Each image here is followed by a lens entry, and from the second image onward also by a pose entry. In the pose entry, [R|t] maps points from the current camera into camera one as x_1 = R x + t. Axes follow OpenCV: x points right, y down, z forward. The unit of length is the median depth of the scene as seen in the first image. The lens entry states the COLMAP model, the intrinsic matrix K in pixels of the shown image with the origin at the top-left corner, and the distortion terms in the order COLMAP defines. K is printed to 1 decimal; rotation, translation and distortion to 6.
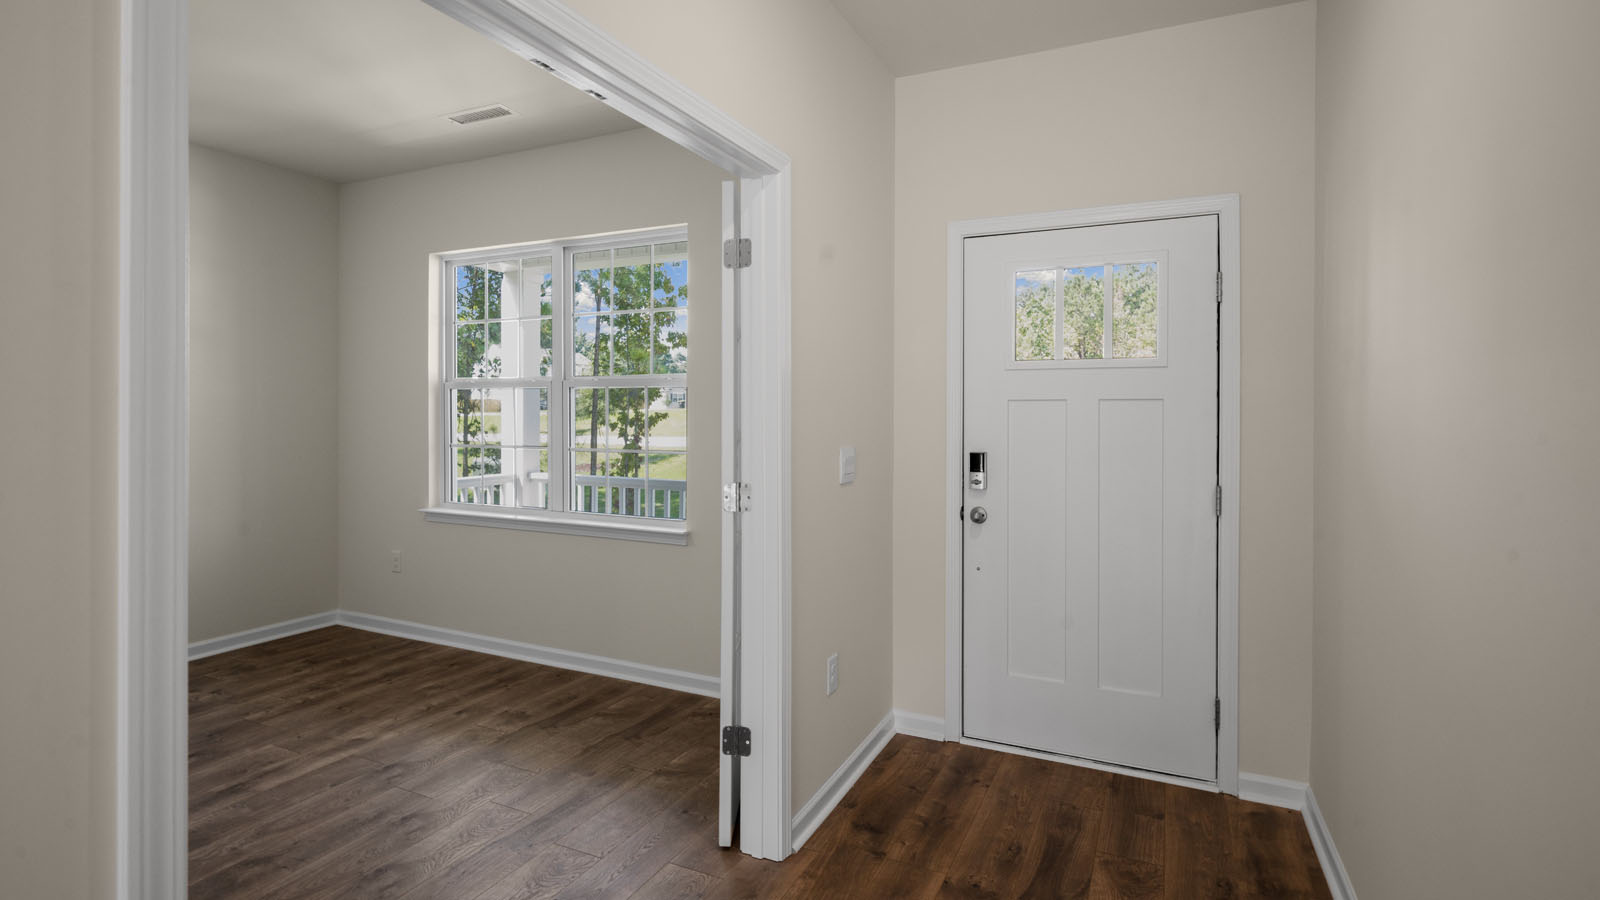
lens RADIAL K [[734.6, 0, 798.8], [0, 734.6, 452.5], [0, 0, 1]] dist [-0.002336, 0.000531]
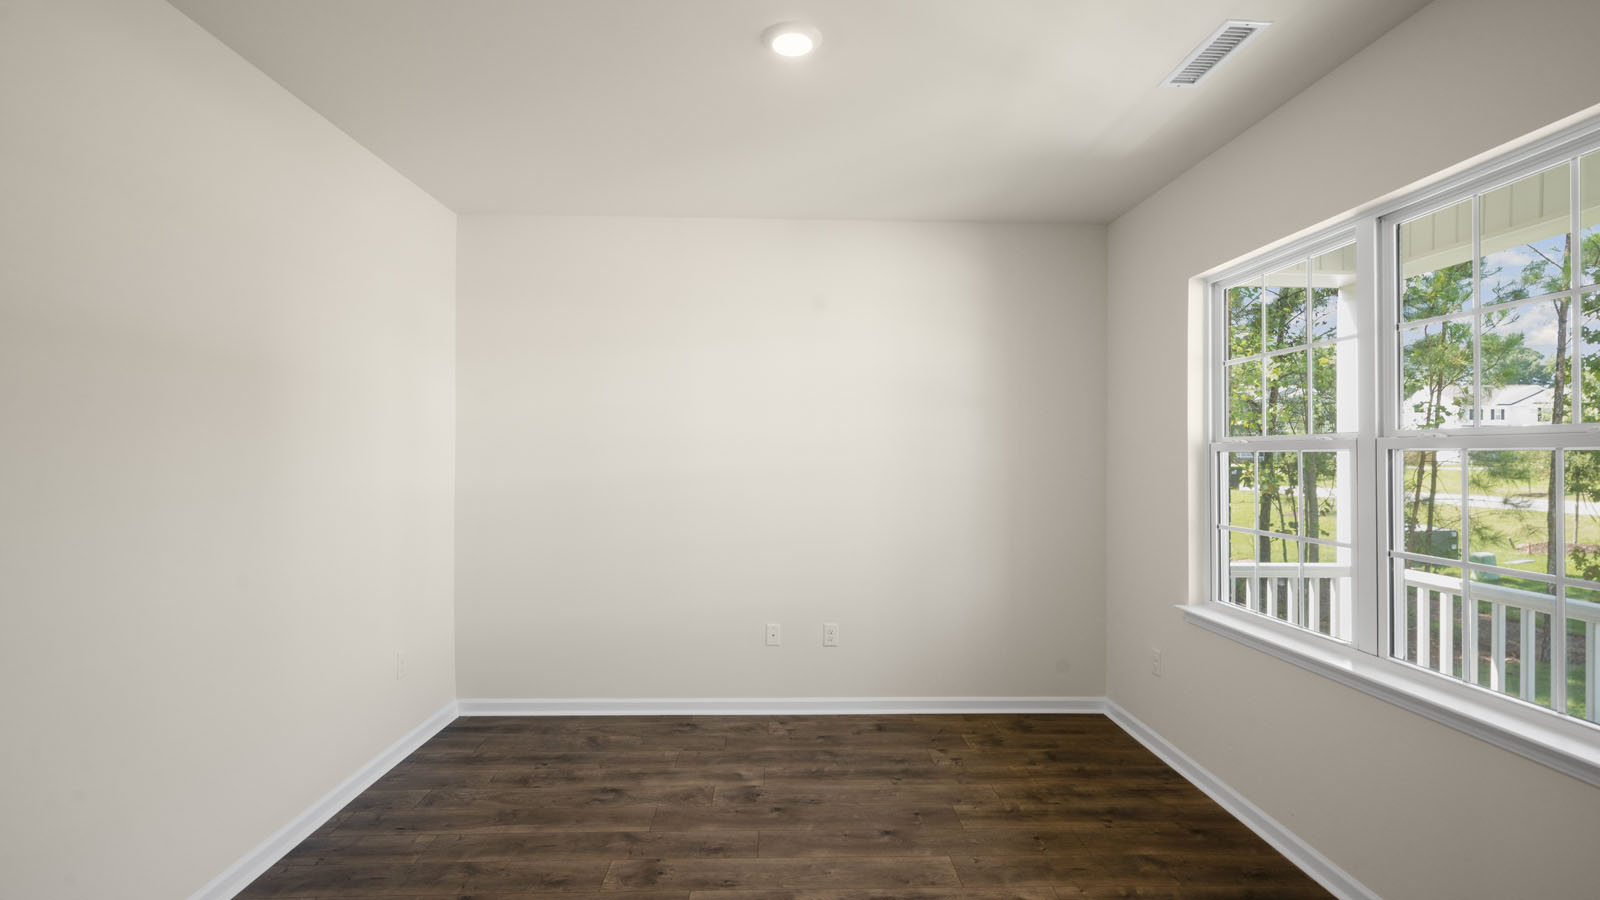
lens RADIAL K [[734.6, 0, 798.8], [0, 734.6, 452.5], [0, 0, 1]] dist [-0.002336, 0.000531]
pose [[0.464261, -0.006617, -0.885674, -0.009775], [-0.057767, 0.997617, -0.037735, -0.036131], [0.883813, 0.068682, 0.462772, 0.302345]]
